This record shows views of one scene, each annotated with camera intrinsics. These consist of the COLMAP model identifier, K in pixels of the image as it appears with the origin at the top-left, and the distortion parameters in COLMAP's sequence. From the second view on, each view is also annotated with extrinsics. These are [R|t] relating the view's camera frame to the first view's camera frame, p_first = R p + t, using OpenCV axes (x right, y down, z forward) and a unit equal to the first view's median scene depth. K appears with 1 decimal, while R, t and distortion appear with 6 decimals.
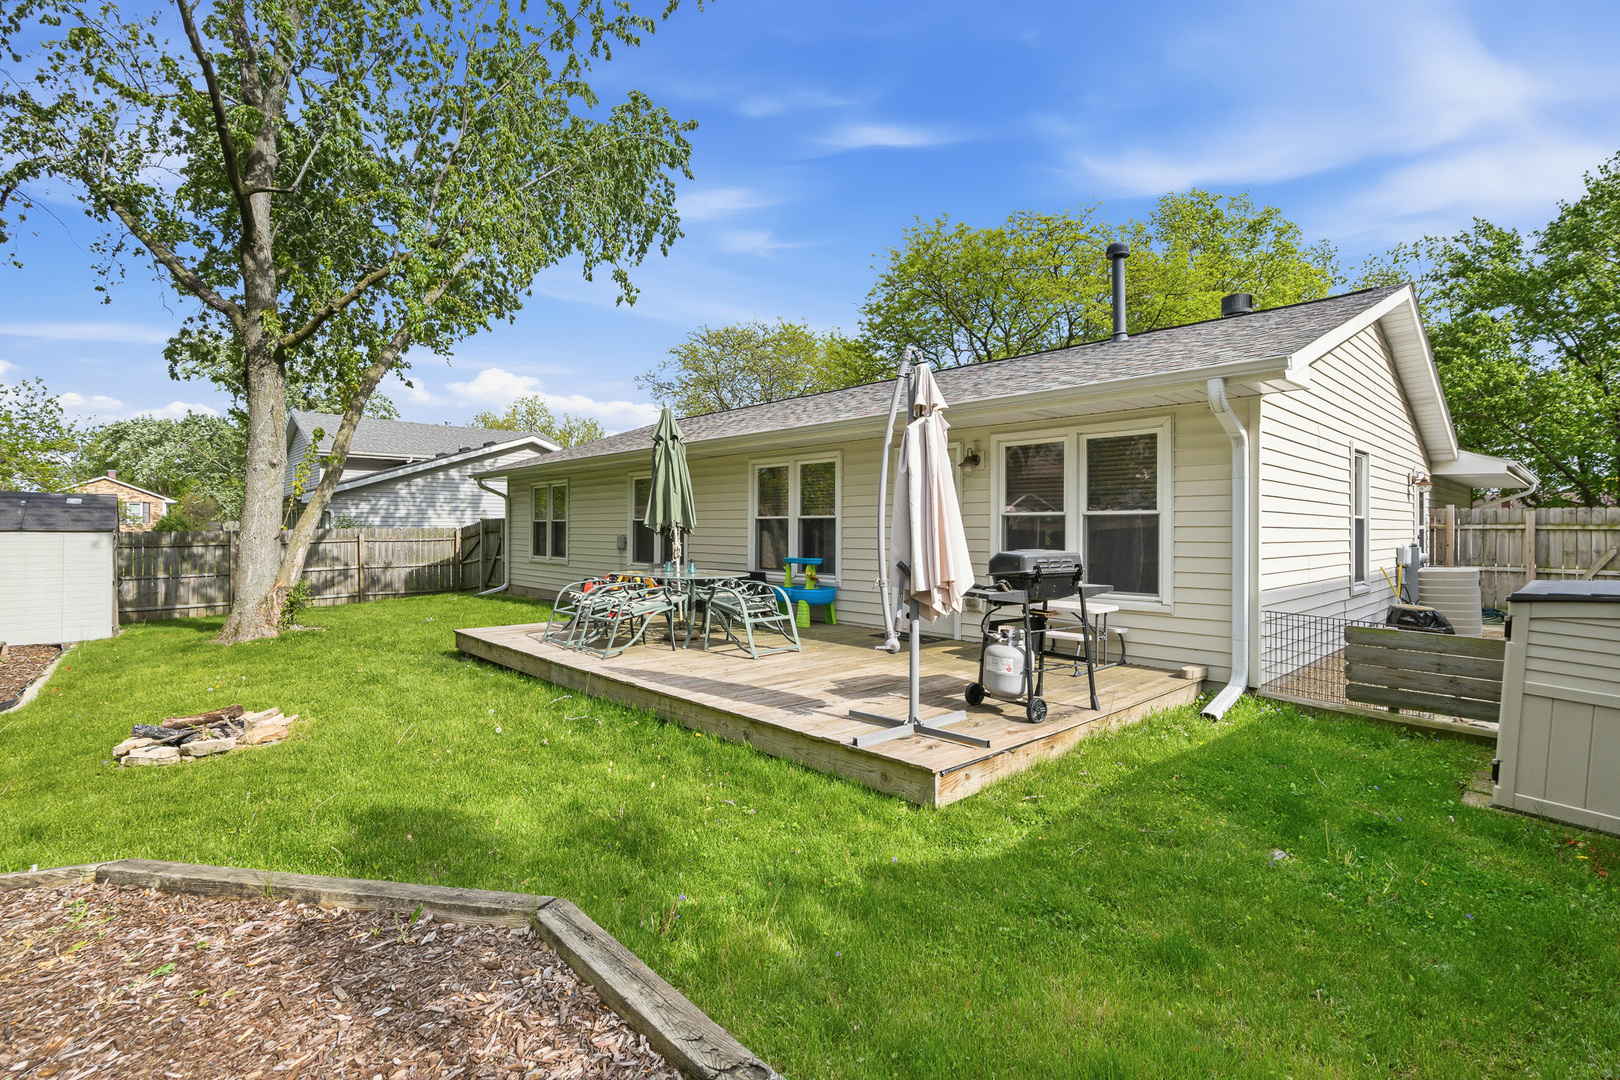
lens RADIAL K [[744.3, 0, 812.2], [0, 744.3, 533.4], [0, 0, 1]] dist [-0.001380, 0.000392]
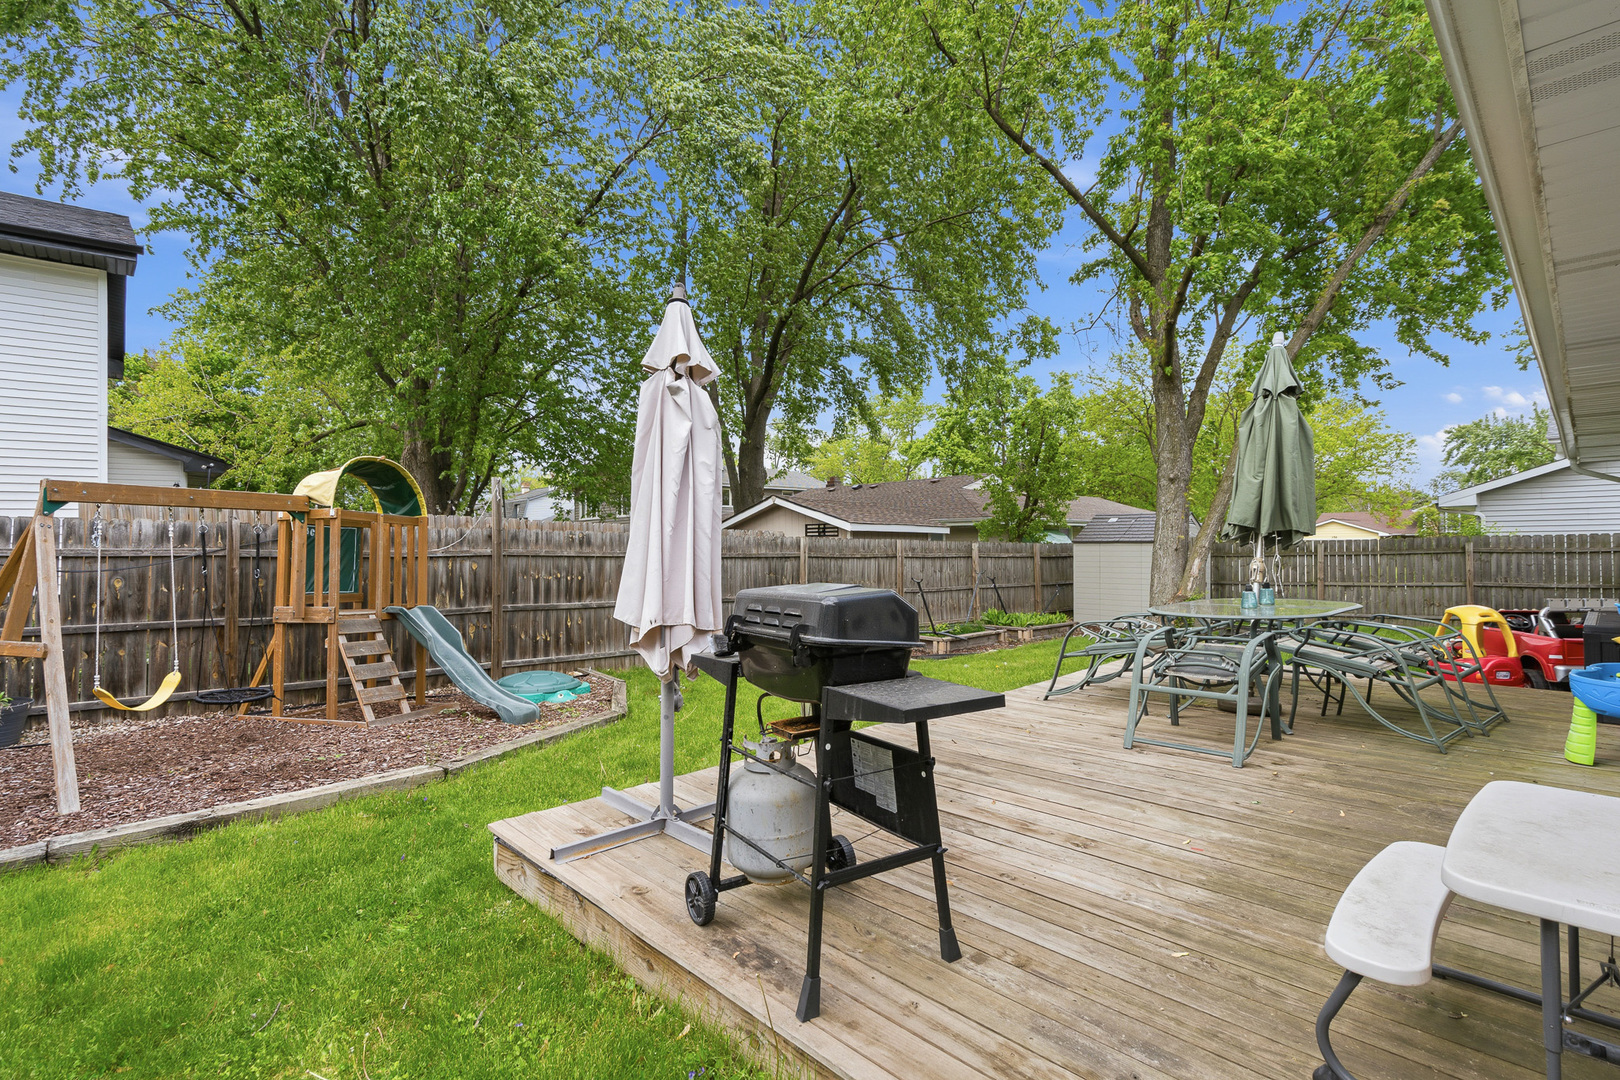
lens RADIAL K [[768.4, 0, 811.1], [0, 768.4, 546.5], [0, 0, 1]] dist [-0.002557, 0.000402]
pose [[0.002033, 0.001894, -0.999996, 0.303750], [0.006293, 0.999978, 0.001907, -0.002504], [0.999978, -0.006297, 0.002021, 0.402626]]
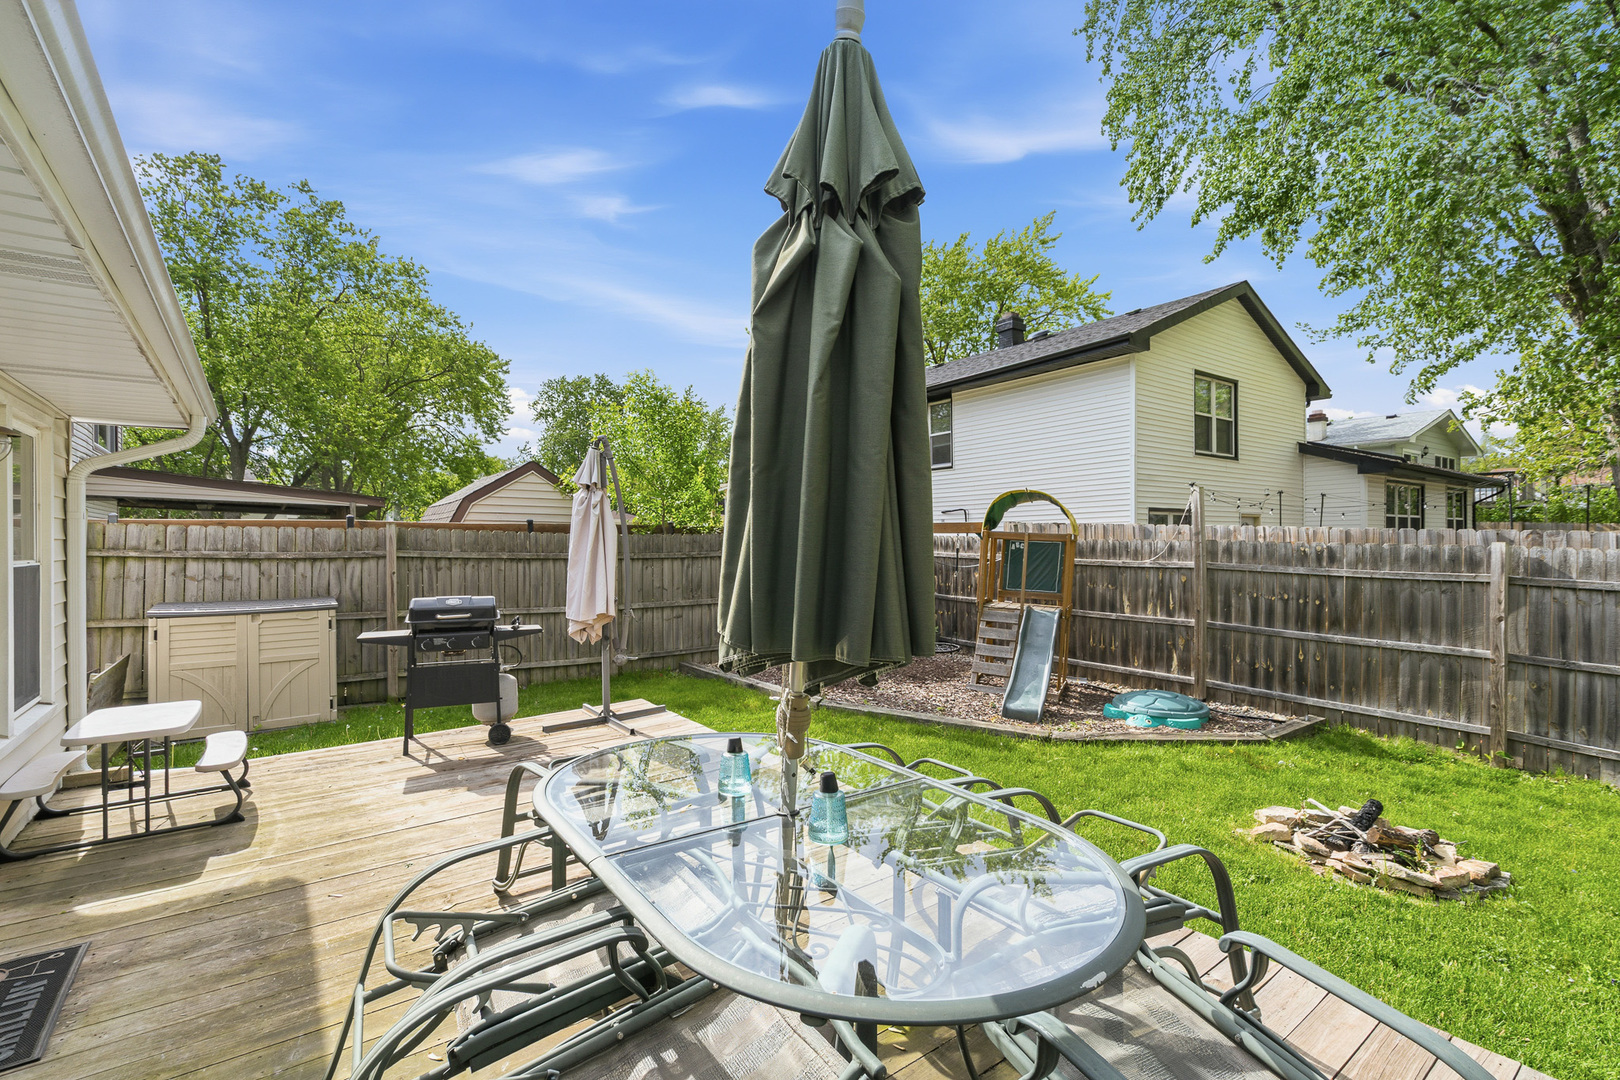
lens RADIAL K [[744.3, 0, 812.2], [0, 744.3, 533.4], [0, 0, 1]] dist [-0.001380, 0.000392]
pose [[-0.989860, 0.005183, 0.141949, -0.144672], [0.004898, 0.999985, -0.002357, -0.025535], [-0.141959, -0.001638, -0.989871, 0.802520]]
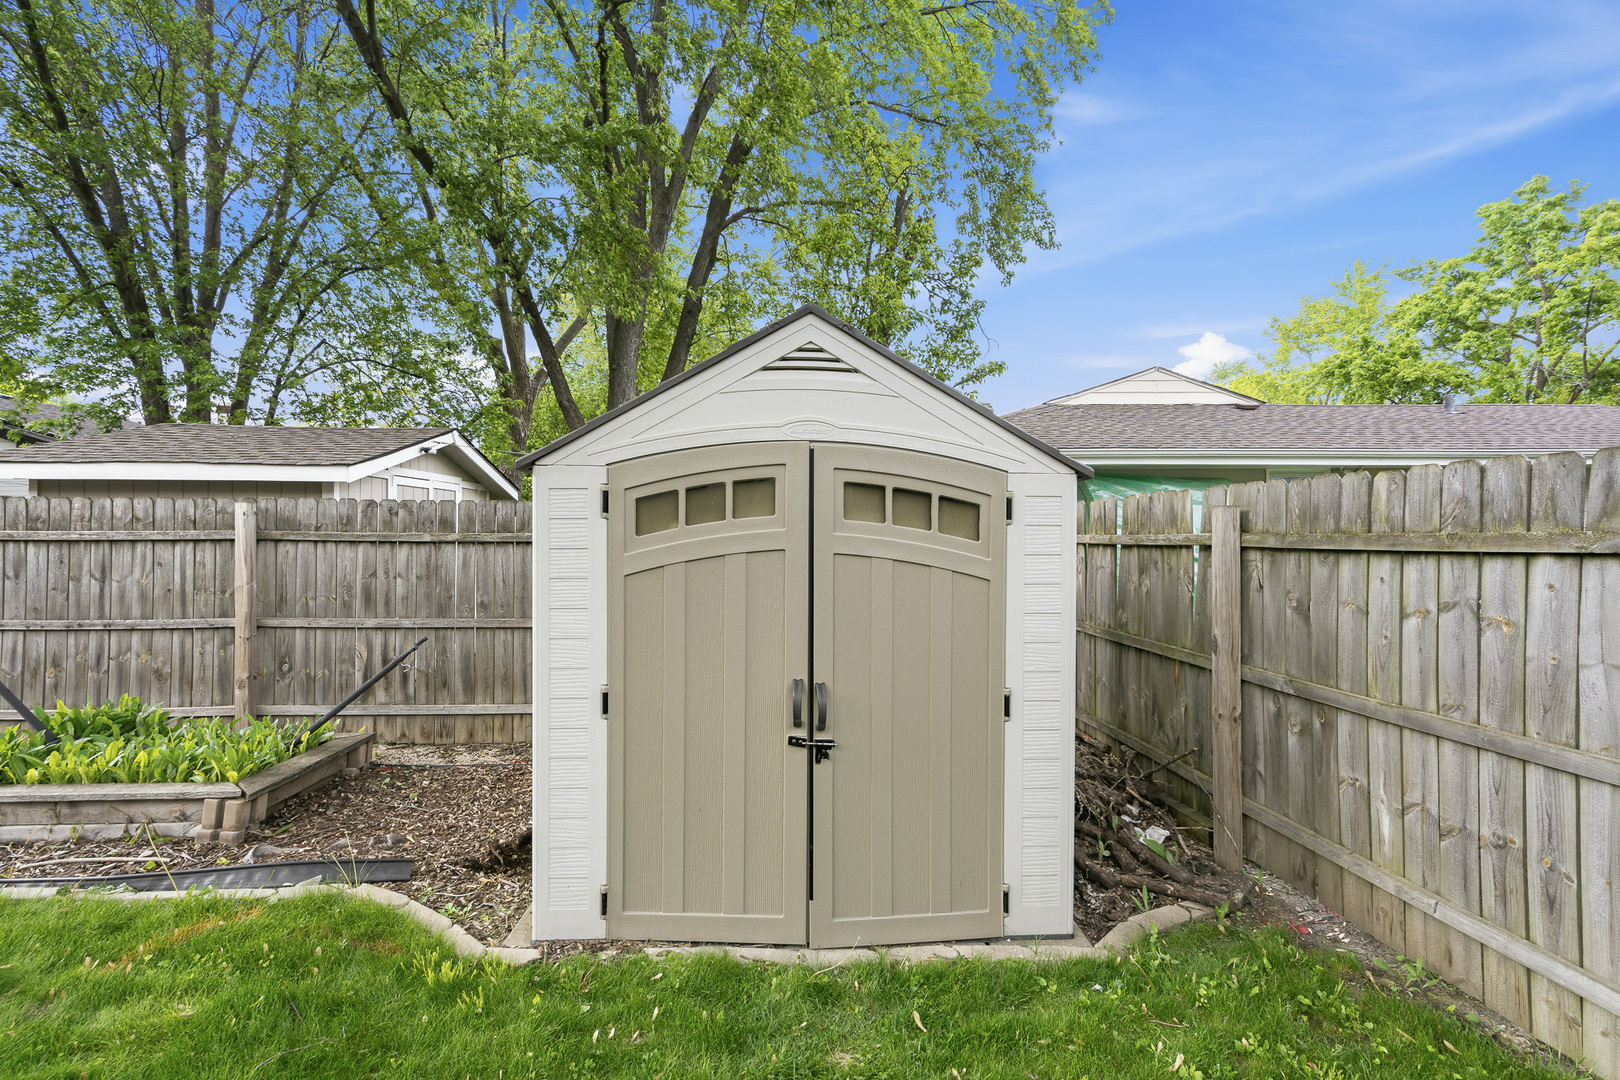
lens RADIAL K [[744.3, 0, 812.2], [0, 744.3, 533.4], [0, 0, 1]] dist [-0.001380, 0.000392]
pose [[-0.656096, 0.005268, -0.754659, -0.813245], [0.007206, 0.999974, 0.000715, 0.016033], [0.754643, -0.004969, -0.656116, 1.187802]]
